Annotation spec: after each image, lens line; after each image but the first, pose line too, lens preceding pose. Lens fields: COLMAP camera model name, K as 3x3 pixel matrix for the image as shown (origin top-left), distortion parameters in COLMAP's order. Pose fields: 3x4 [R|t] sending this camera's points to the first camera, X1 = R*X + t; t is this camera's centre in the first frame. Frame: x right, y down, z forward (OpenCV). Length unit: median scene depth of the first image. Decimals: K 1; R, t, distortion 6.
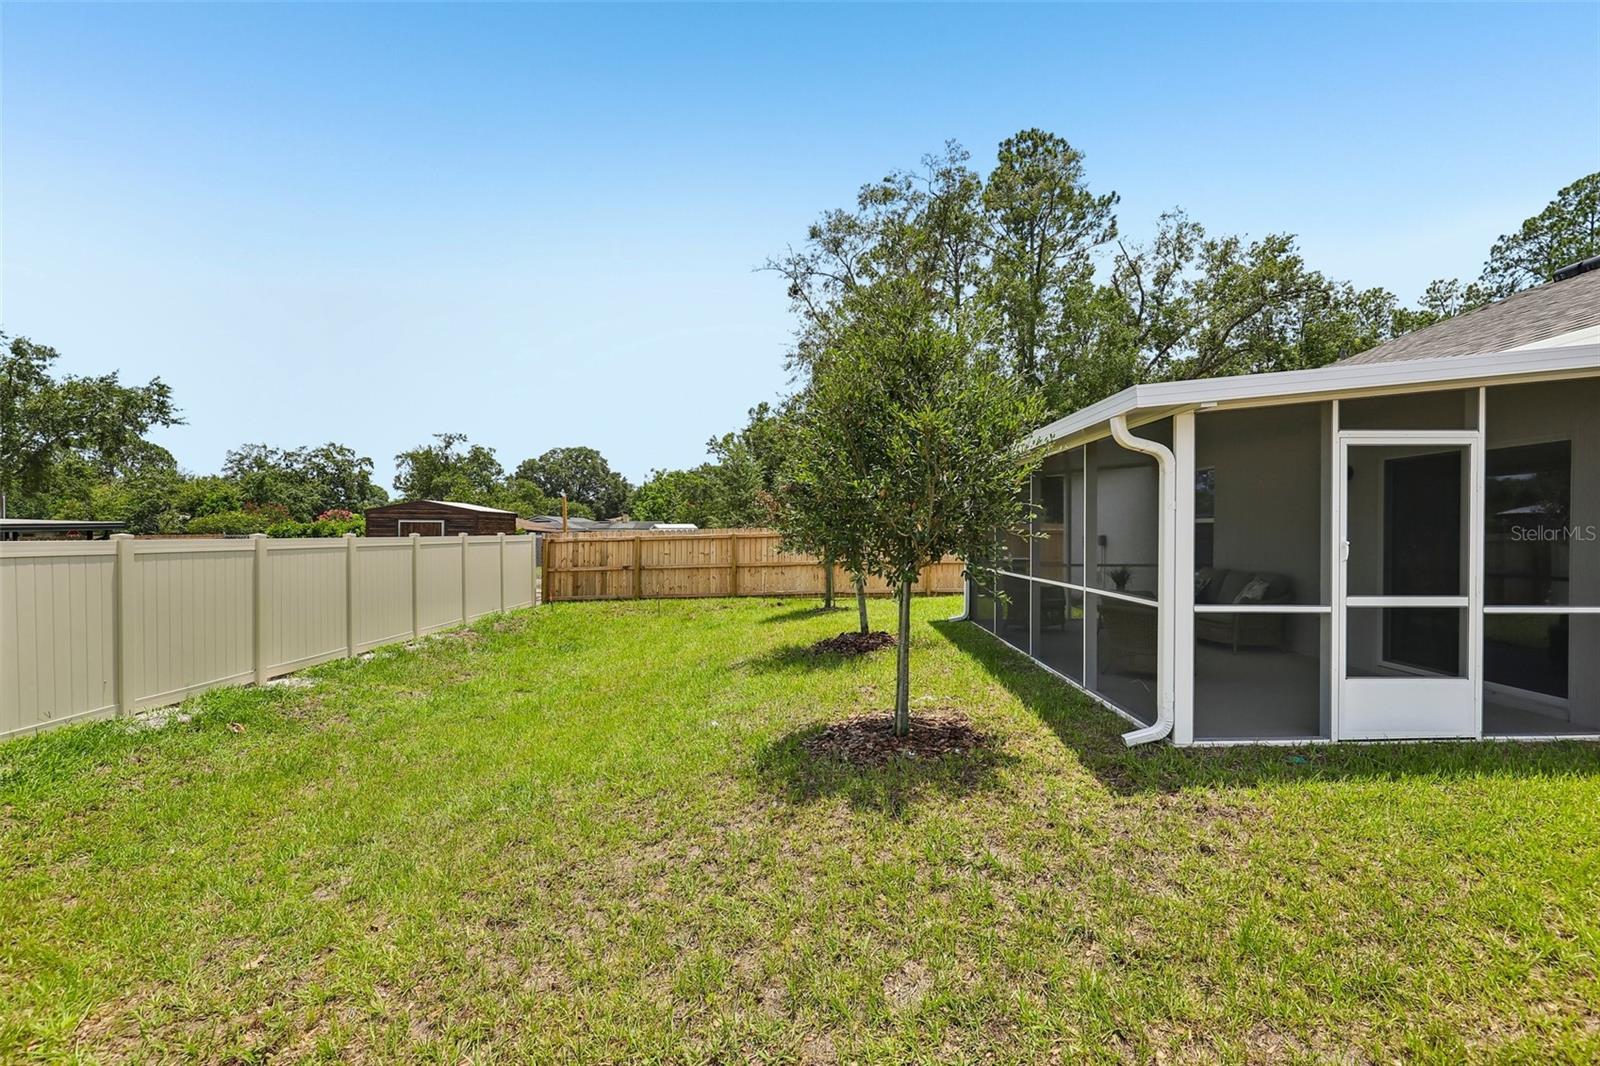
lens RADIAL K [[738.8, 0, 804.2], [0, 738.8, 529.5], [0, 0, 1]] dist [0.002010, -0.000275]
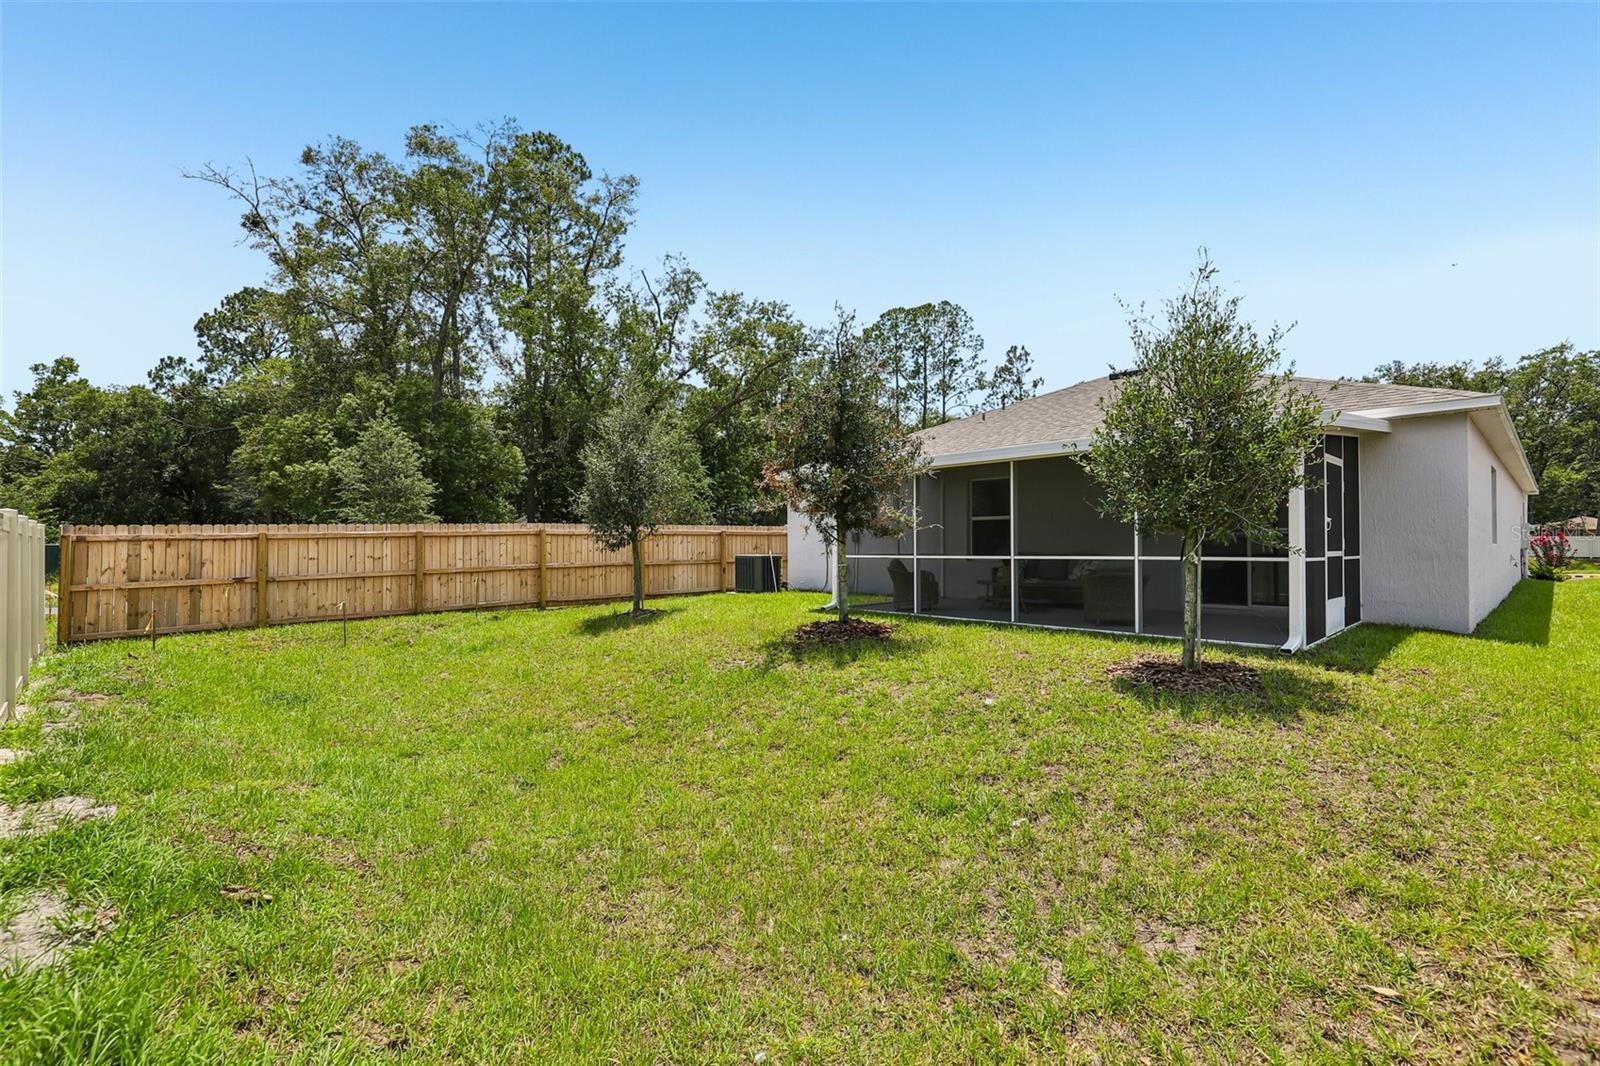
lens RADIAL K [[738.8, 0, 798.8], [0, 738.8, 531.9], [0, 0, 1]] dist [0.002010, -0.000275]
pose [[0.707229, 0.013479, 0.706856, -0.353456], [-0.000268, 0.999823, -0.018798, 0.020619], [-0.706985, 0.013105, 0.707107, 0.177216]]
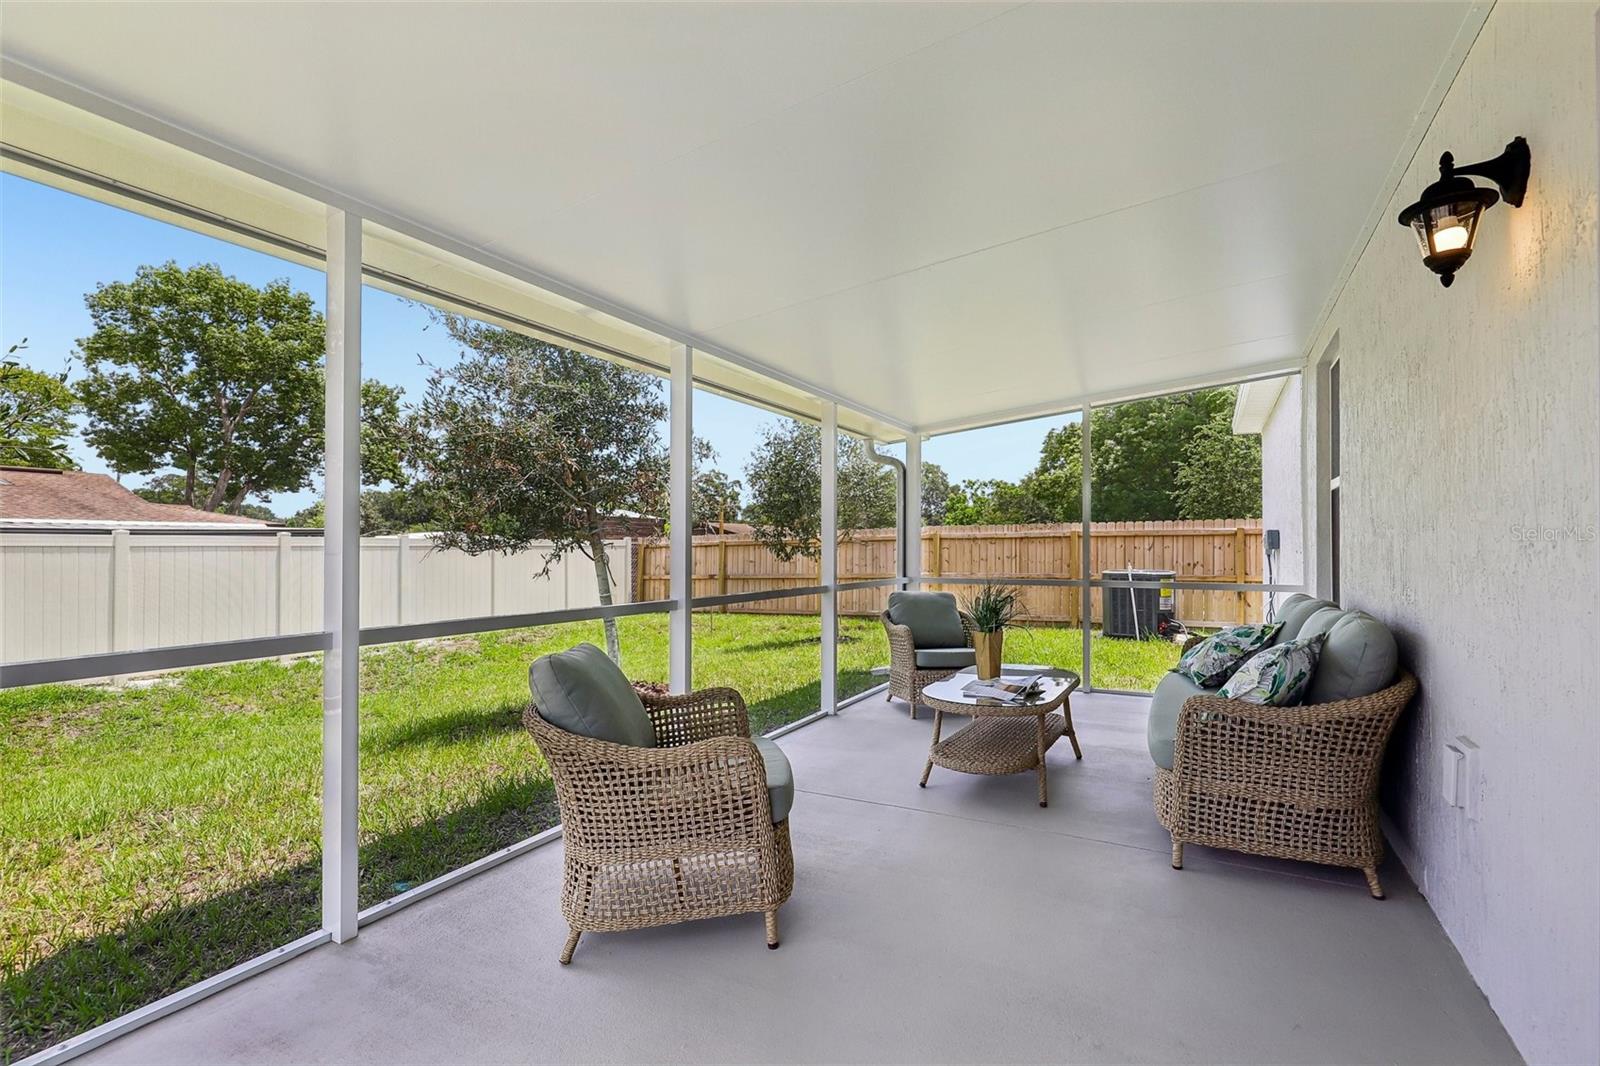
lens RADIAL K [[738.8, 0, 798.3], [0, 738.8, 536.5], [0, 0, 1]] dist [0.002010, -0.000275]
pose [[0.884326, -0.003804, -0.466855, 0.255610], [-0.001040, 0.999948, -0.010117, 0.012950], [0.466869, 0.009433, 0.884276, 0.272537]]
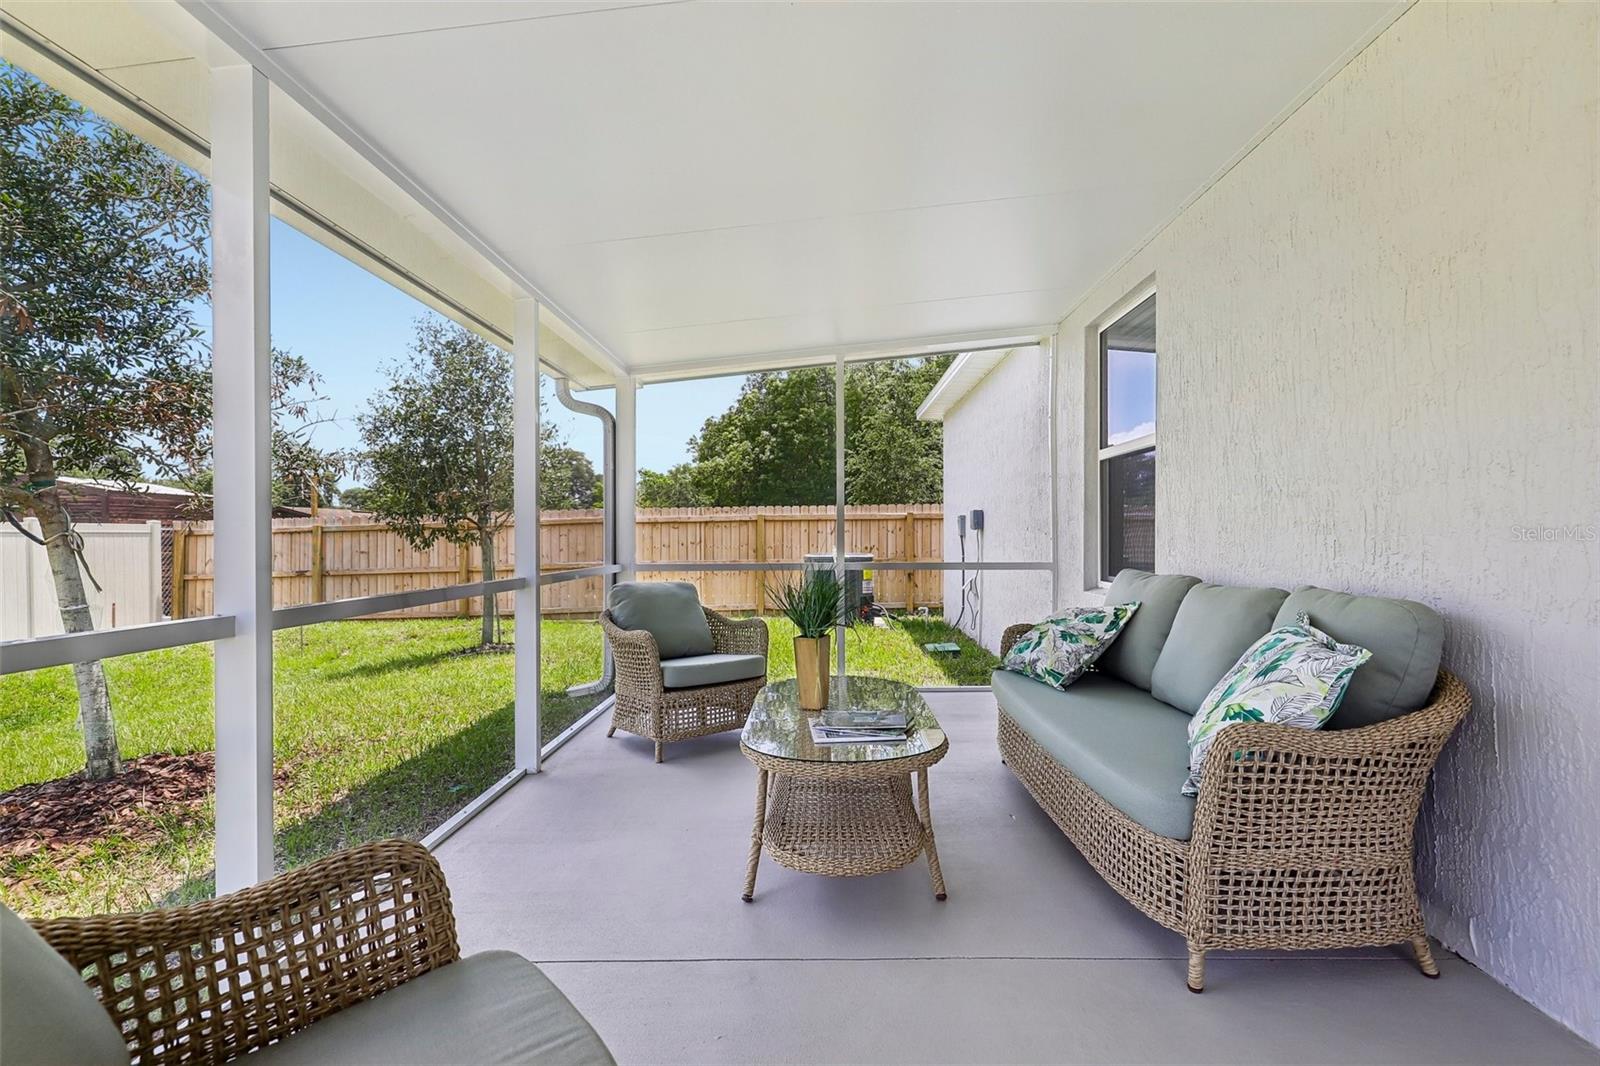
lens RADIAL K [[738.8, 0, 813.5], [0, 738.8, 538.8], [0, 0, 1]] dist [0.002010, -0.000275]
pose [[0.999965, -0.002535, 0.007953, 0.204312], [0.002488, 0.999979, 0.005930, 0.018087], [-0.007967, -0.005910, 0.999951, 0.341809]]
